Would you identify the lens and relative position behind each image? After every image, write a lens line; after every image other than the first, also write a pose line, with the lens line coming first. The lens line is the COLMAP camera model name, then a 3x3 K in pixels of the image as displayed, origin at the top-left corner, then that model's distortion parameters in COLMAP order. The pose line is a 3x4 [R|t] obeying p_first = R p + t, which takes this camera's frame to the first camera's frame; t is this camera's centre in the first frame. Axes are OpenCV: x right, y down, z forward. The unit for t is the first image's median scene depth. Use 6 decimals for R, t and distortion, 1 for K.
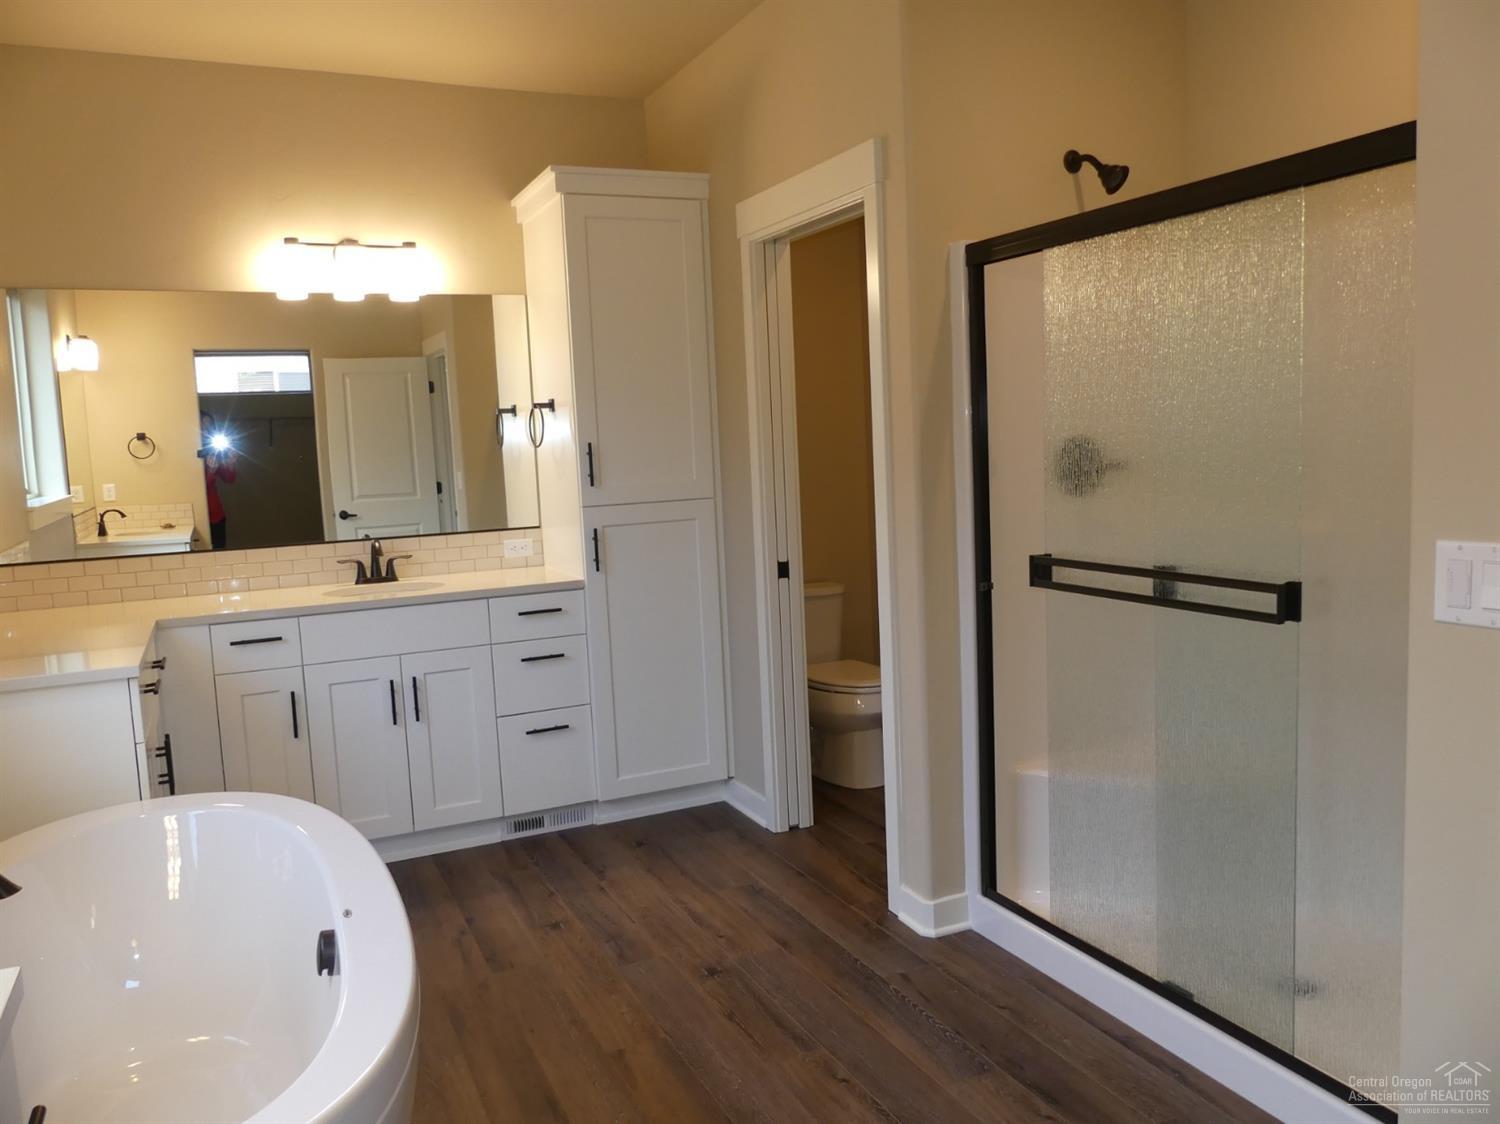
lens RADIAL K [[1116.4, 0, 747.9], [0, 1116.4, 547.1], [0, 0, 1]] dist [-0.001145, -0.000214]
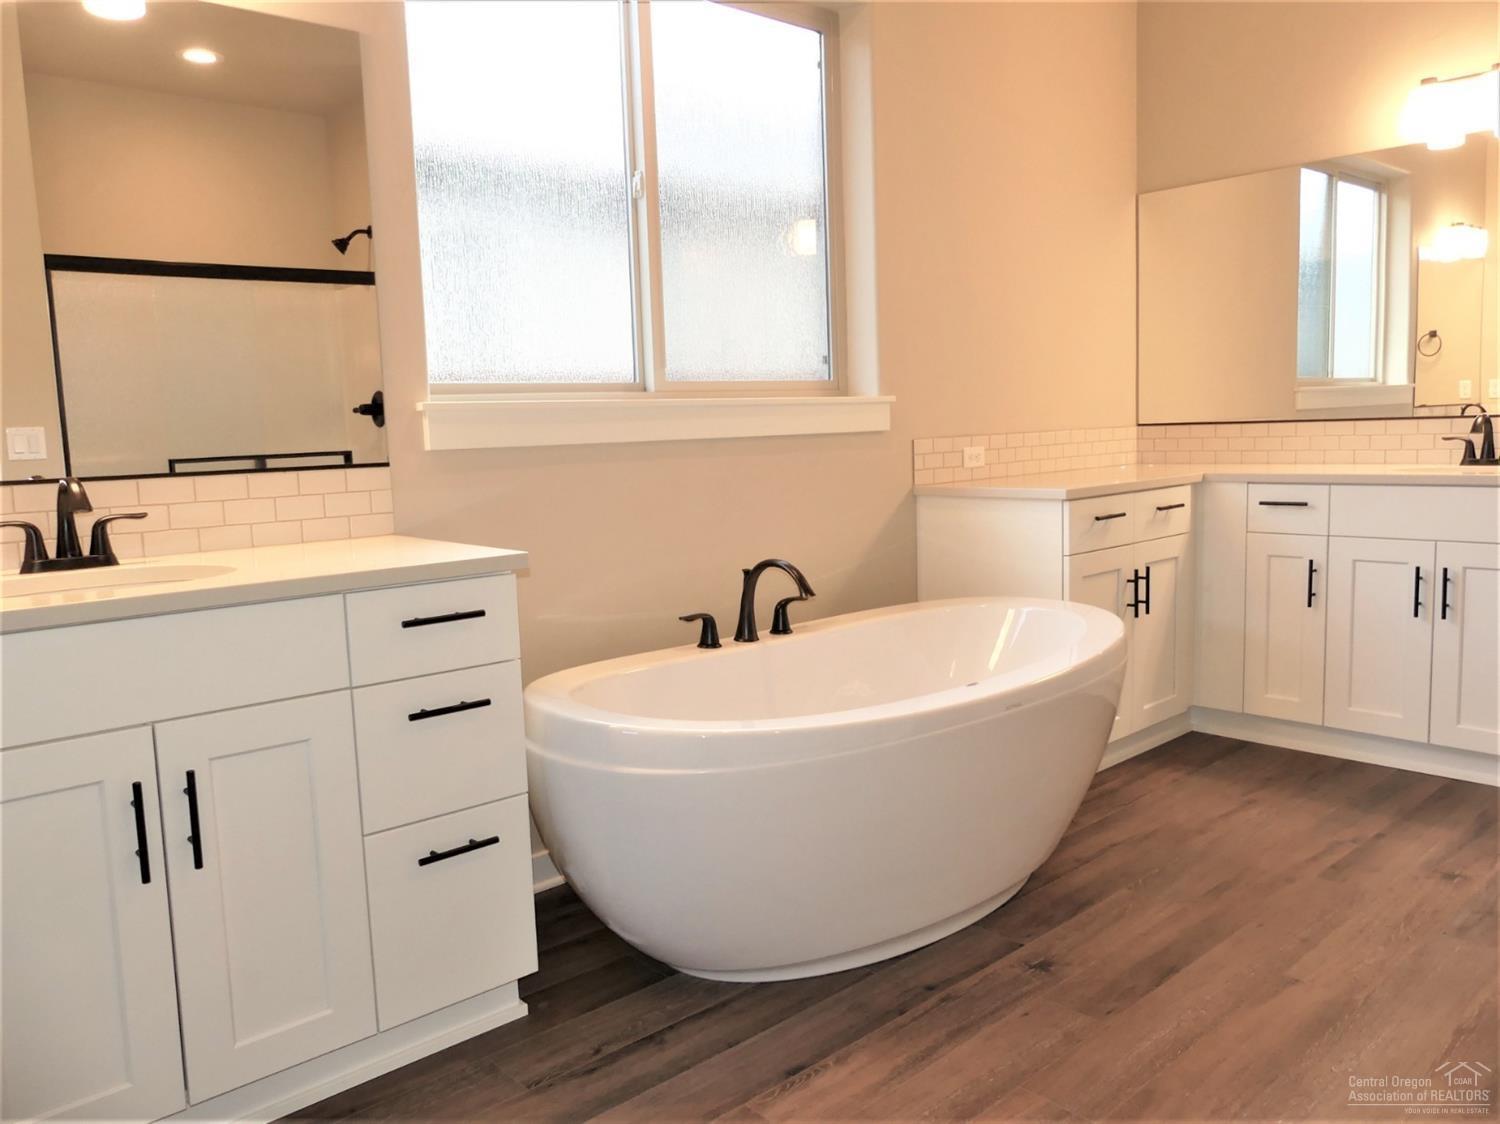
lens RADIAL K [[1107.0, 0, 750.0], [0, 1107.0, 562.0], [0, 0, 1]] dist [-0.026126, -0.003139]
pose [[0.273756, 0.136972, -0.951996, 0.370852], [-0.063262, 0.990228, 0.124282, 0.042380], [0.959717, 0.026202, 0.279746, 0.255406]]
